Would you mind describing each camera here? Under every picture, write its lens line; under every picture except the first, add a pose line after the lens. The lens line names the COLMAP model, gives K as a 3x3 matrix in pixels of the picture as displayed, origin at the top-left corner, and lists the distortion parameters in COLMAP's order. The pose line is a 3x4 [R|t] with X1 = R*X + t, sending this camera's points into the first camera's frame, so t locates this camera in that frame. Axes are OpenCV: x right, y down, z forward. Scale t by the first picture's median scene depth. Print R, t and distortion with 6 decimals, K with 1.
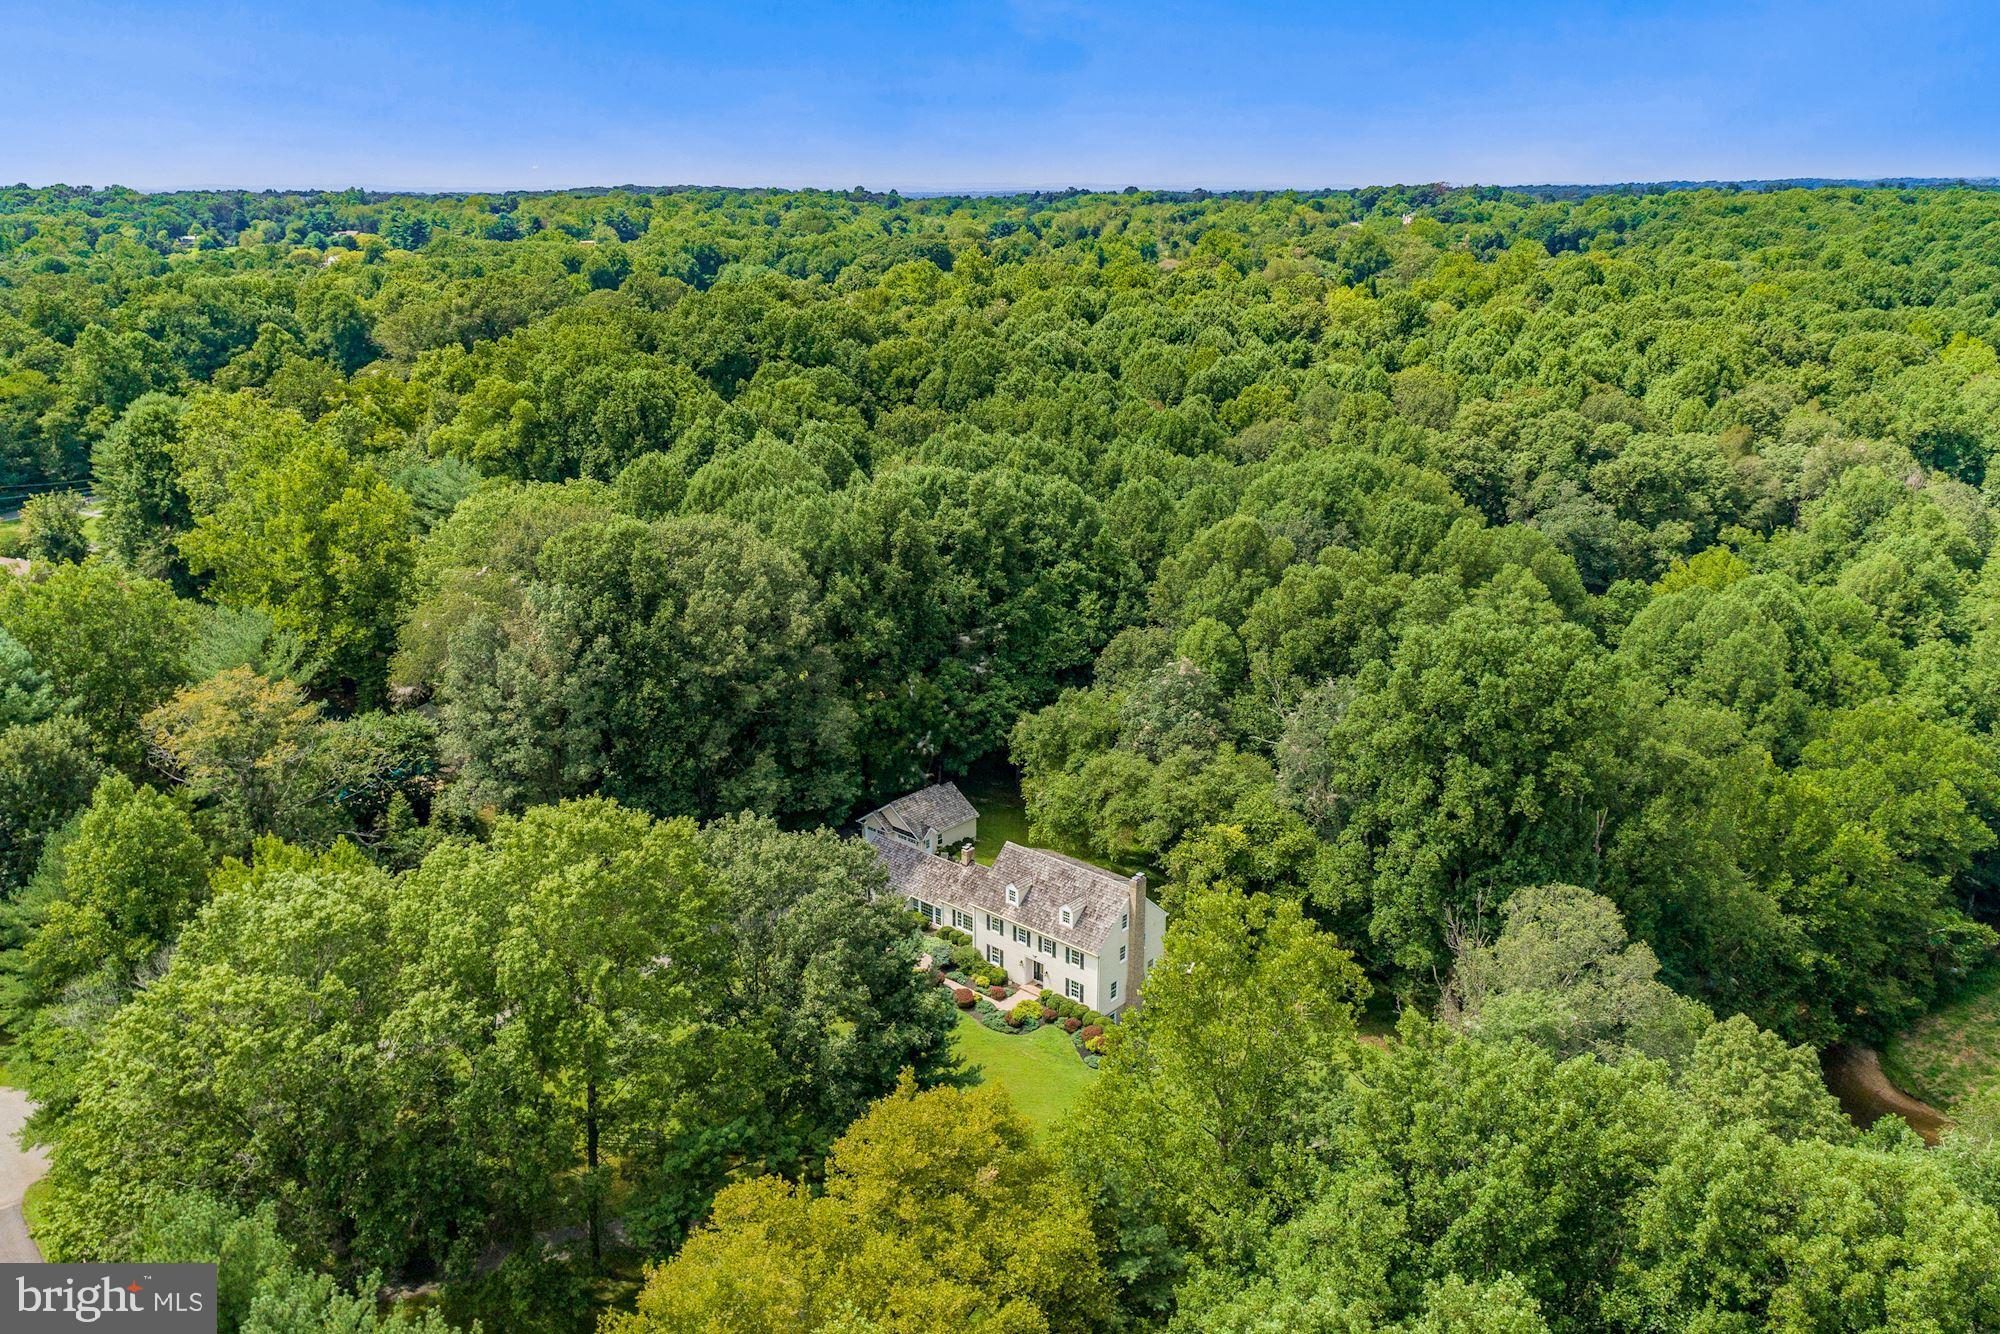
lens RADIAL K [[1501.2, 0, 1006.6], [0, 1501.2, 594.5], [0, 0, 1]] dist [0.014854, 0.008171]
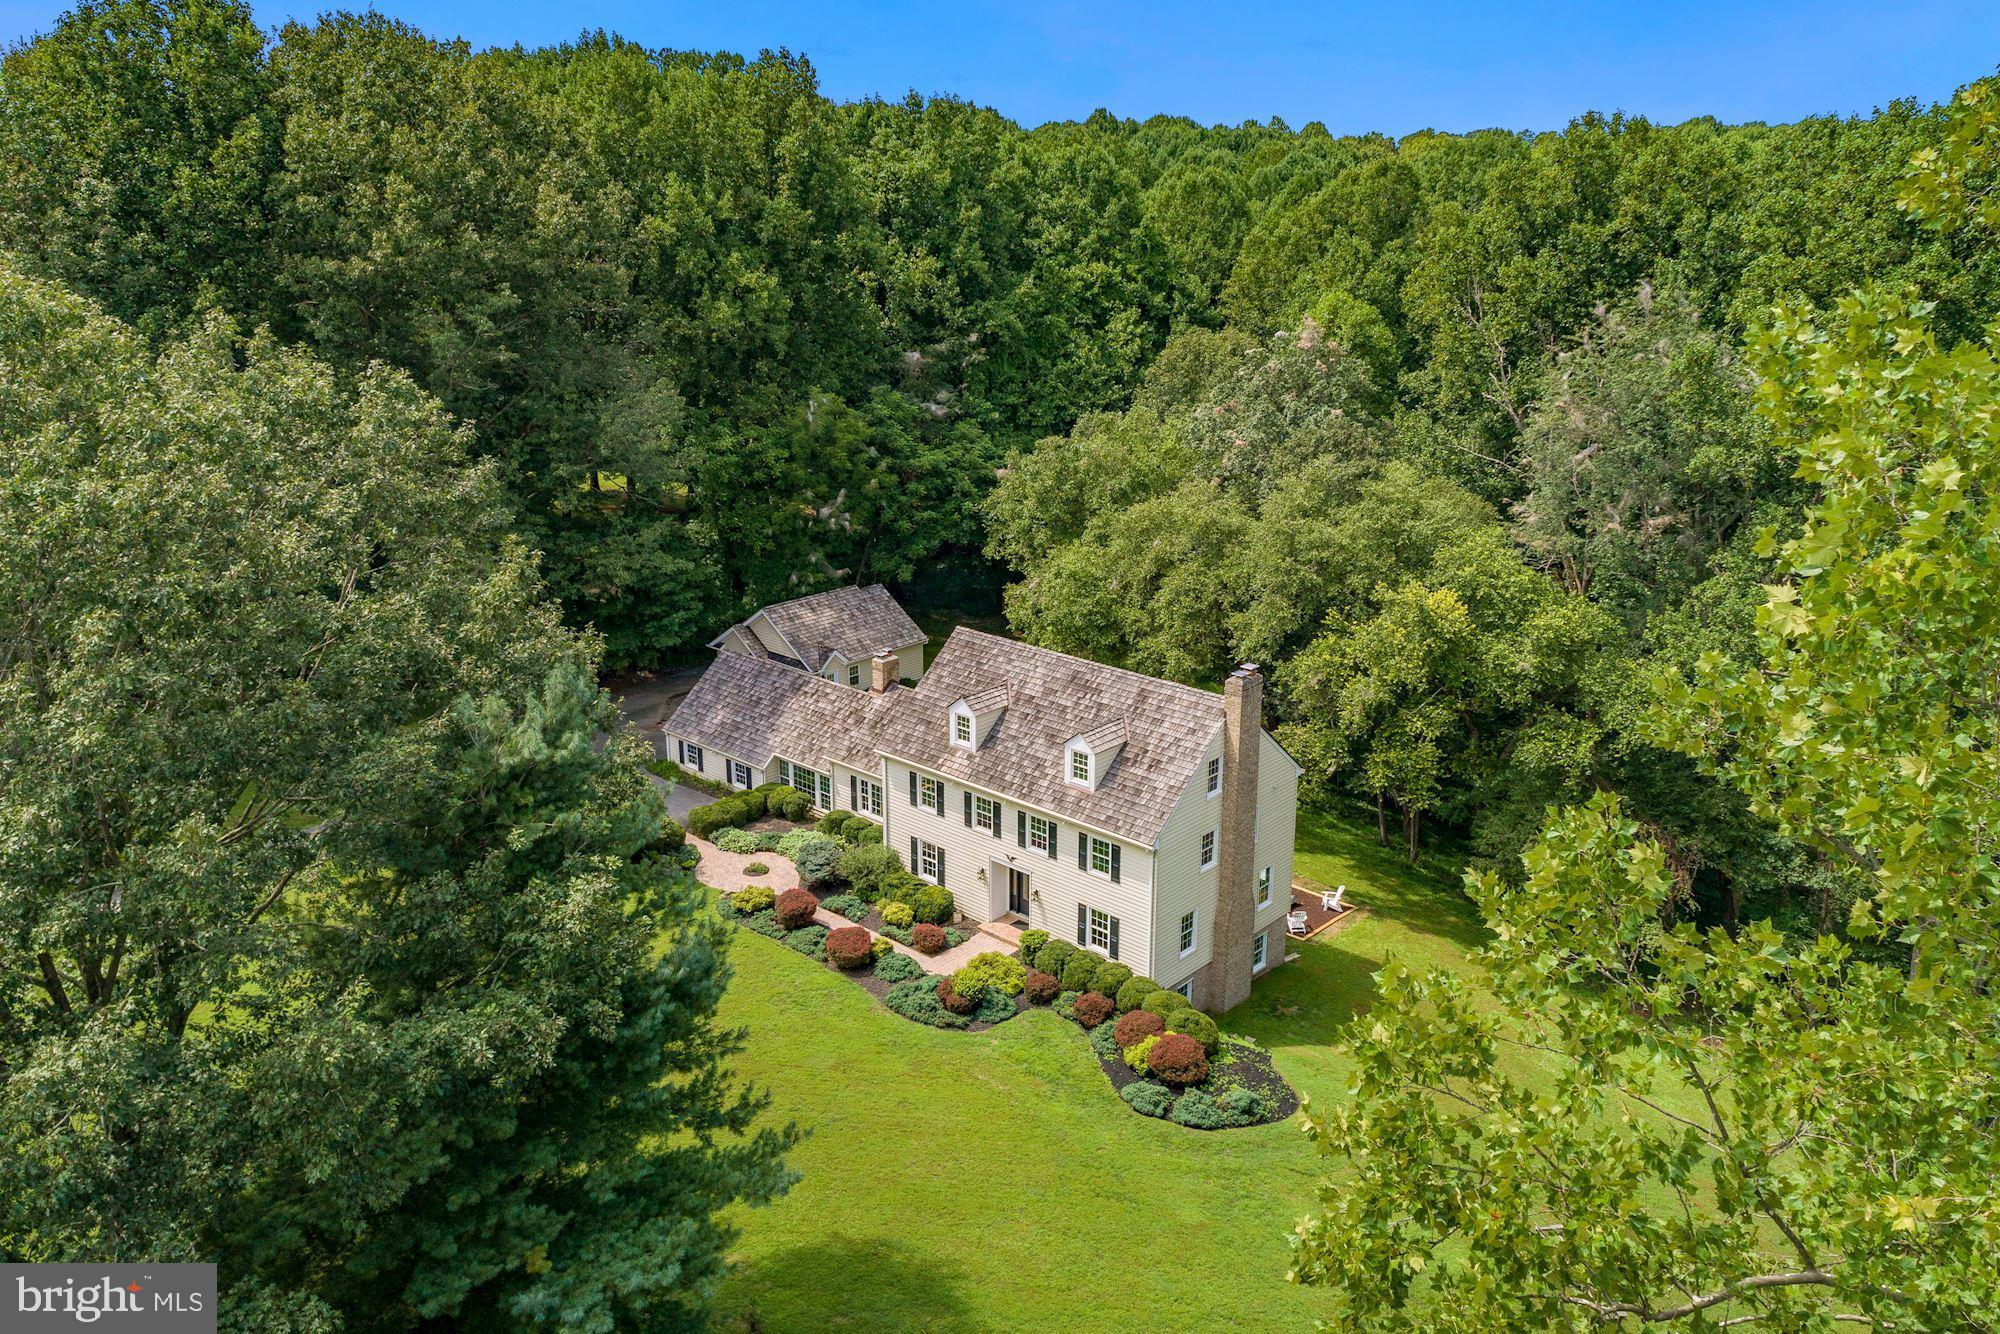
lens RADIAL K [[1501.2, 0, 1006.6], [0, 1501.2, 594.5], [0, 0, 1]] dist [0.014854, 0.008171]
pose [[0.999884, 0.004770, -0.014480, 0.022472], [-0.004712, 0.999981, 0.004064, 0.151131], [0.014499, -0.003995, 0.999887, 0.518751]]
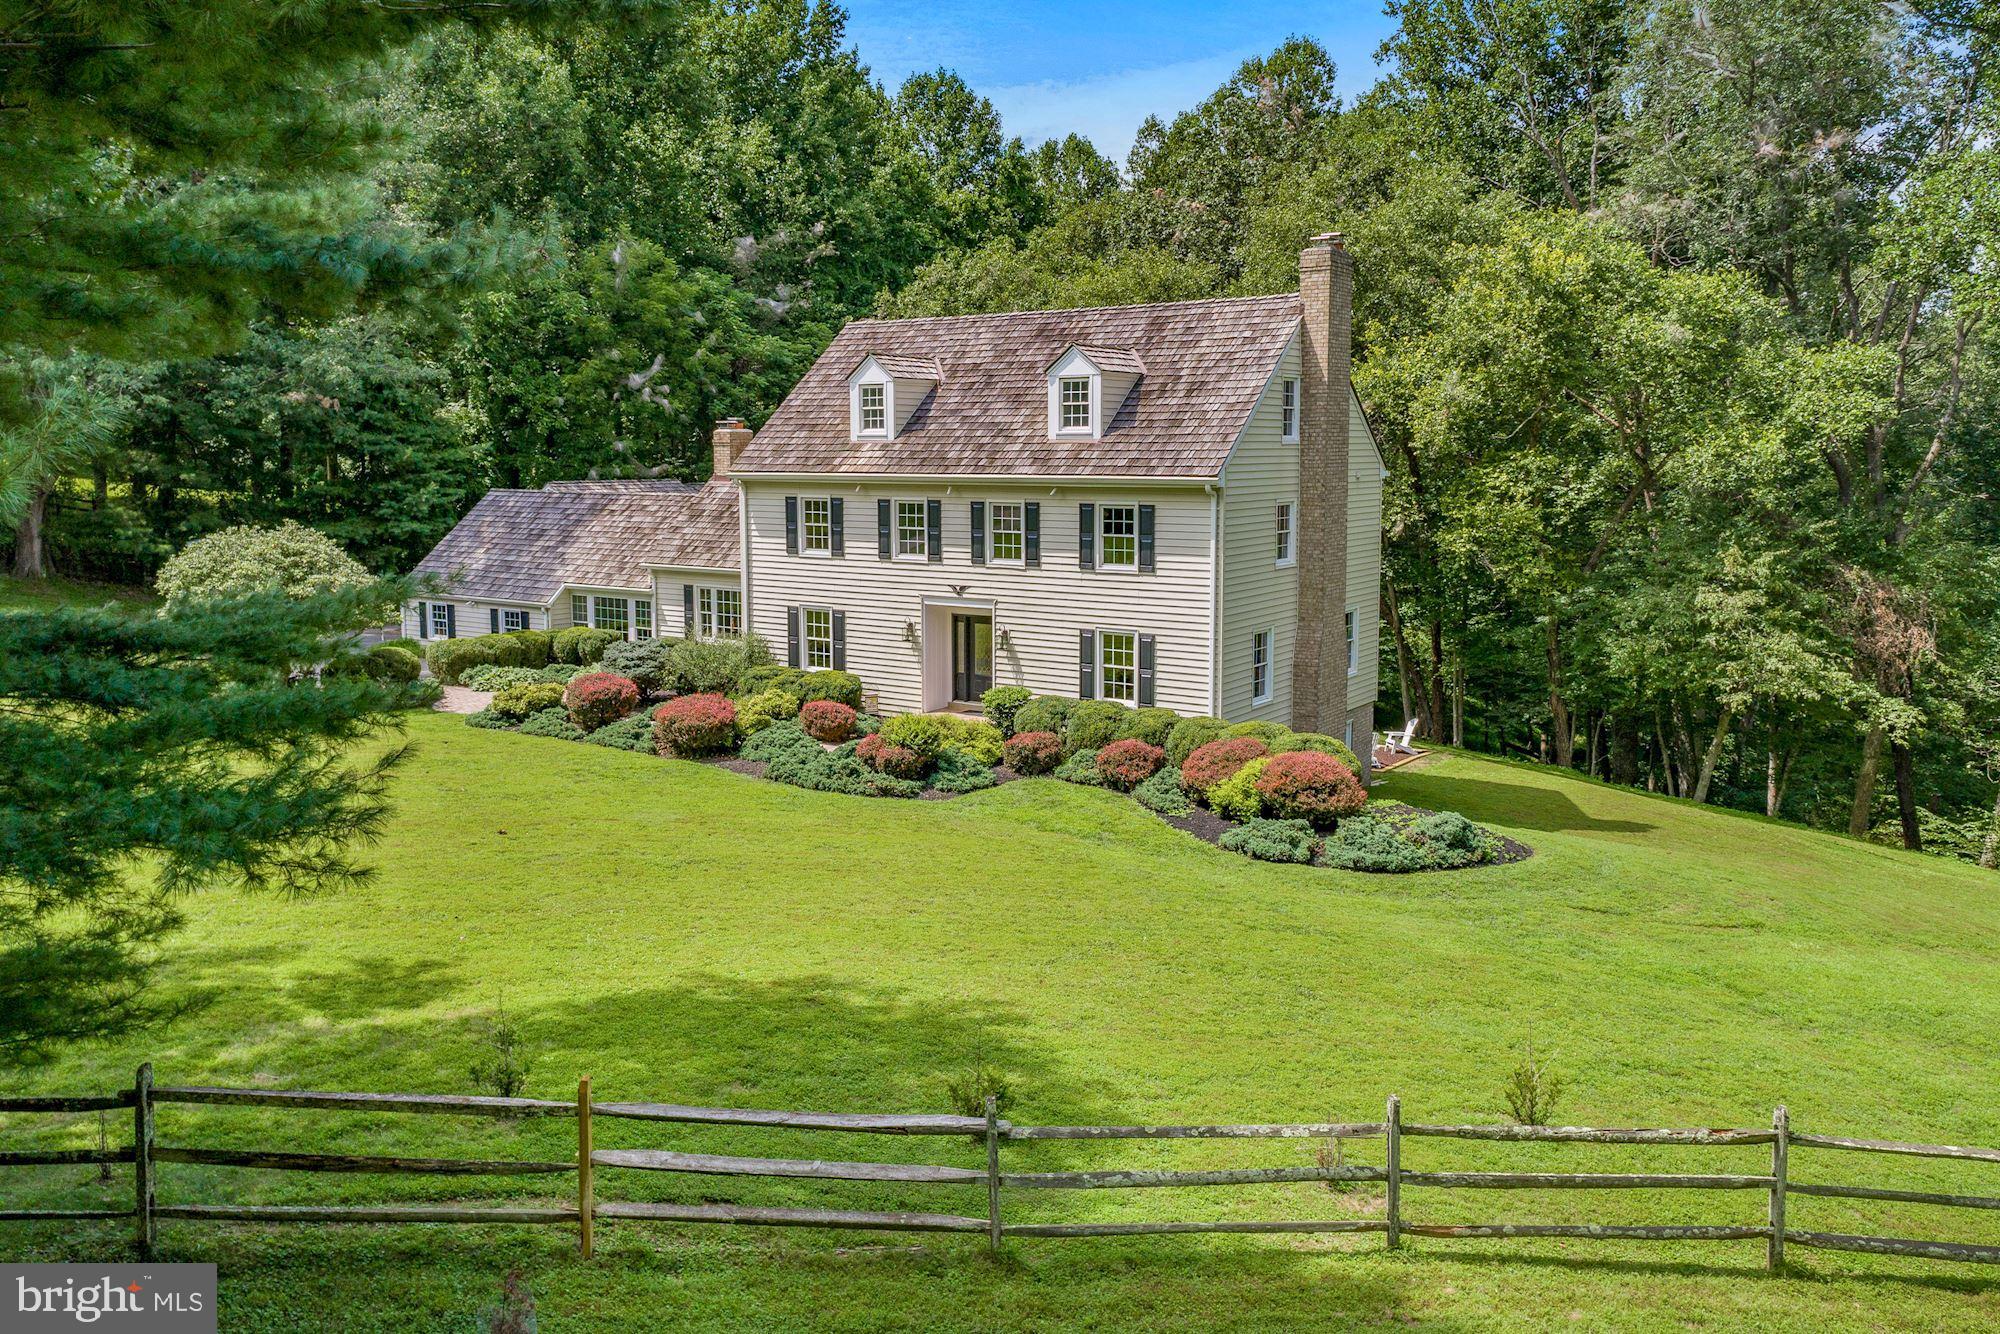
lens RADIAL K [[1501.2, 0, 1006.6], [0, 1501.2, 594.5], [0, 0, 1]] dist [0.014854, 0.008171]
pose [[0.992802, -0.016153, 0.118676, -0.005332], [0.034776, 0.987055, -0.156570, 0.270957], [-0.114611, 0.159570, 0.980511, 0.686523]]
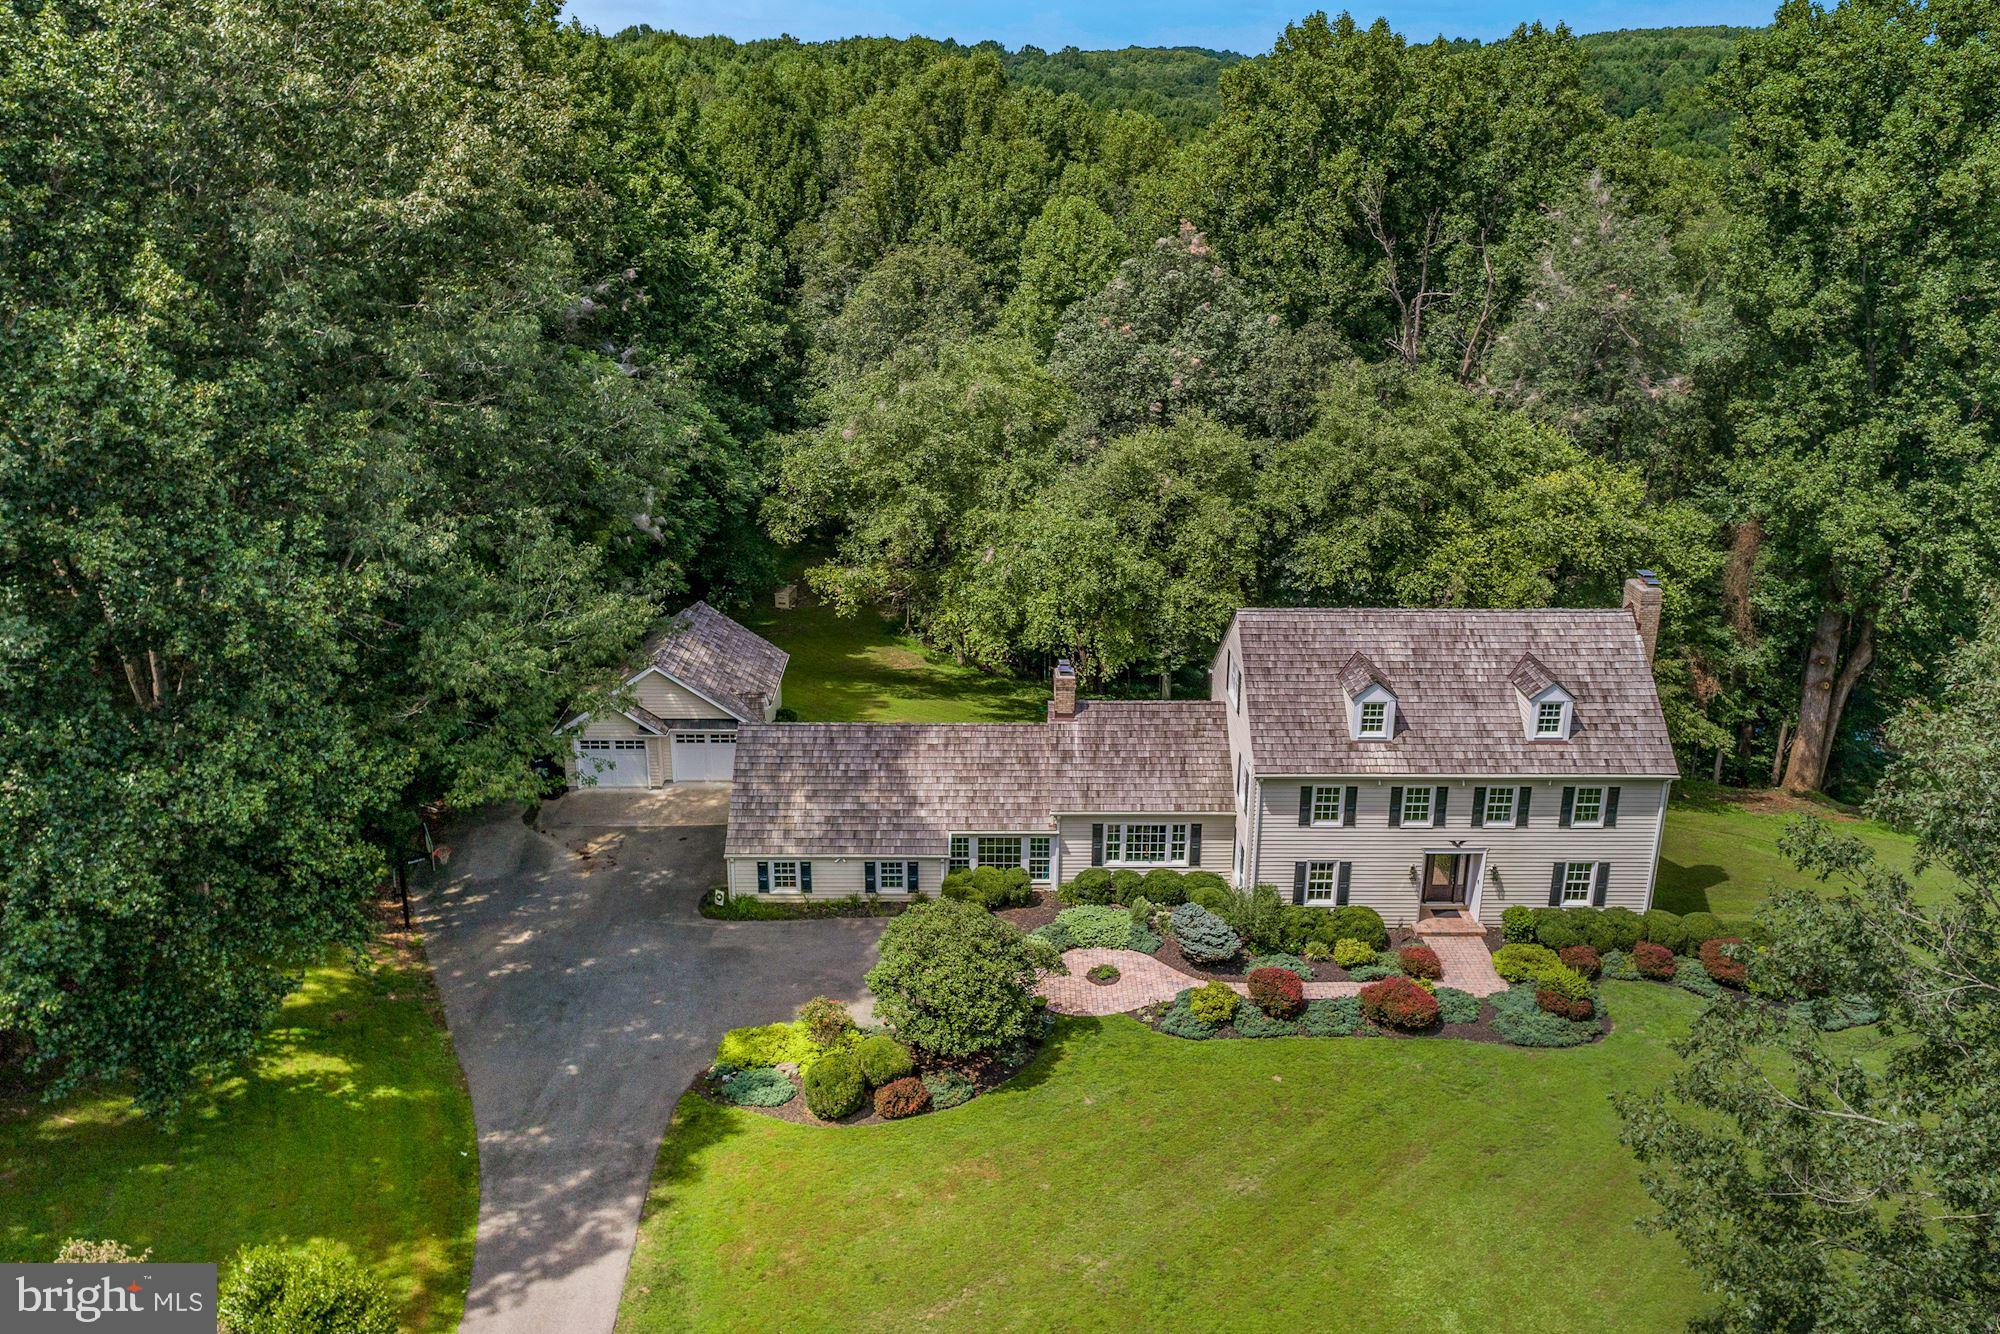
lens RADIAL K [[1501.2, 0, 1006.6], [0, 1501.2, 594.5], [0, 0, 1]] dist [0.014854, 0.008171]
pose [[0.742169, -0.199939, 0.639694, -0.297066], [0.163007, 0.979654, 0.117075, 0.103766], [-0.650087, 0.017385, 0.759661, 0.732393]]
